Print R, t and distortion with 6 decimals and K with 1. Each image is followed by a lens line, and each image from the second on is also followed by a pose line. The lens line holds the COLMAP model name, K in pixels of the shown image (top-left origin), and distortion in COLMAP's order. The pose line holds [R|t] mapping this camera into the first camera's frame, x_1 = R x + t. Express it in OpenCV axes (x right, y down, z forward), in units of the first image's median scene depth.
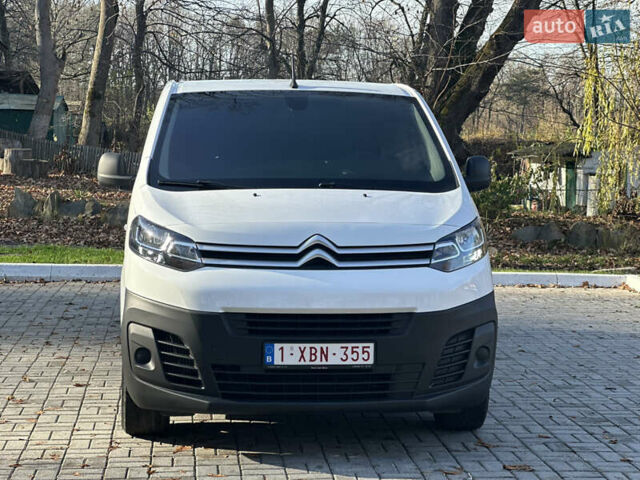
lens RADIAL K [[1402.8, 0, 320.0], [0, 1402.8, 240.0], [0, 0, 1]] dist [-0.046066, 4.252109]
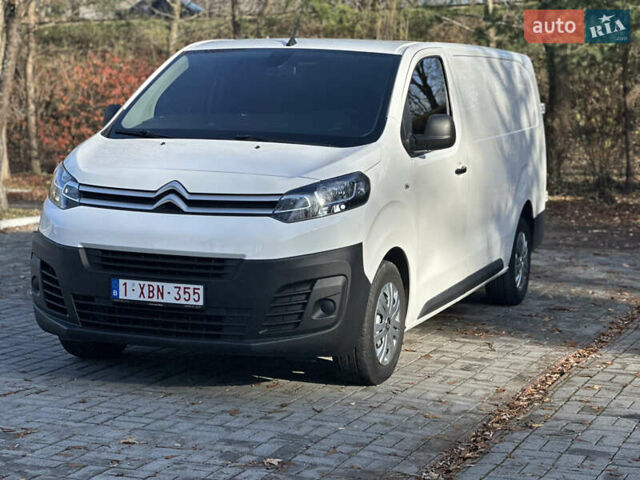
lens RADIAL K [[1402.8, 0, 320.0], [0, 1402.8, 240.0], [0, 0, 1]] dist [-0.046066, 4.252109]
pose [[0.897378, 0.057511, -0.437498, 0.568616], [-0.050418, 0.998341, 0.027822, 0.005961], [0.438373, -0.002910, 0.898789, 0.094704]]
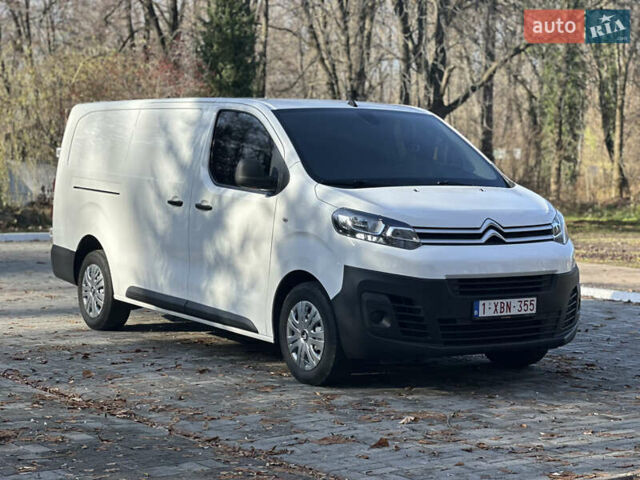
lens RADIAL K [[1402.8, 0, 320.0], [0, 1402.8, 240.0], [0, 0, 1]] dist [-0.046066, 4.252109]
pose [[0.882751, -0.028621, 0.468969, -0.774590], [0.033382, 0.999441, -0.001841, 0.013591], [-0.468655, 0.017280, 0.883212, -0.101194]]
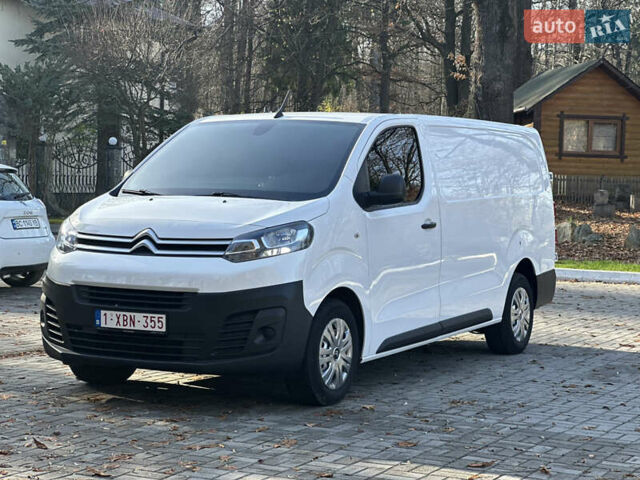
lens RADIAL K [[1402.8, 0, 320.0], [0, 1402.8, 240.0], [0, 0, 1]] dist [-0.046066, 4.252109]
pose [[0.833649, 0.029150, -0.551525, 0.834764], [-0.054149, 0.998109, -0.029094, 0.035559], [0.549634, 0.054118, 0.833651, 0.027818]]
